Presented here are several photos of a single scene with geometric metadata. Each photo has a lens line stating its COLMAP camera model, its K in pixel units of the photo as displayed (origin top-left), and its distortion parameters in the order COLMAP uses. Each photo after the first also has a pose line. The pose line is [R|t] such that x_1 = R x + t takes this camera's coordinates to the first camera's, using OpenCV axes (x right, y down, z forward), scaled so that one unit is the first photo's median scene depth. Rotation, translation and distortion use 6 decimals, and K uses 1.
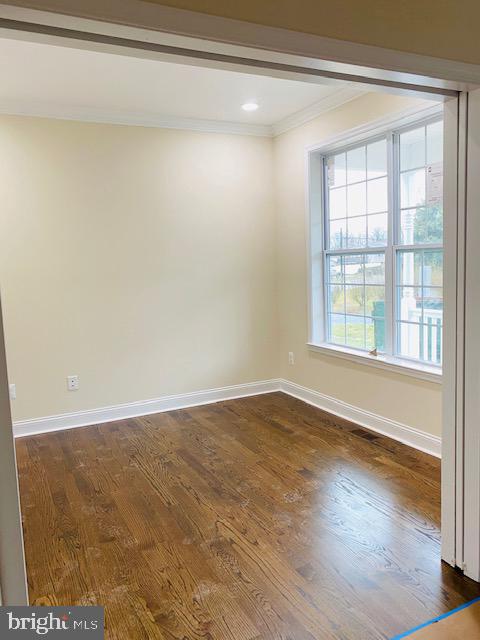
lens RADIAL K [[495.4, 0, 240.0], [0, 495.4, 320.0], [0, 0, 1]] dist [0.035518, -0.004315]
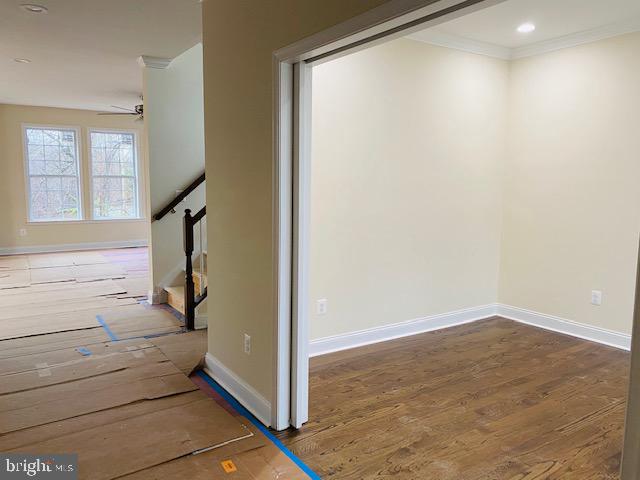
lens RADIAL K [[495.4, 0, 328.9], [0, 495.4, 235.7], [0, 0, 1]] dist [0.035518, -0.004315]
pose [[0.156728, 0.149191, -0.976309, 0.752920], [-0.129459, 0.983099, 0.129447, -0.079814], [0.979120, 0.106104, 0.173393, 0.381706]]
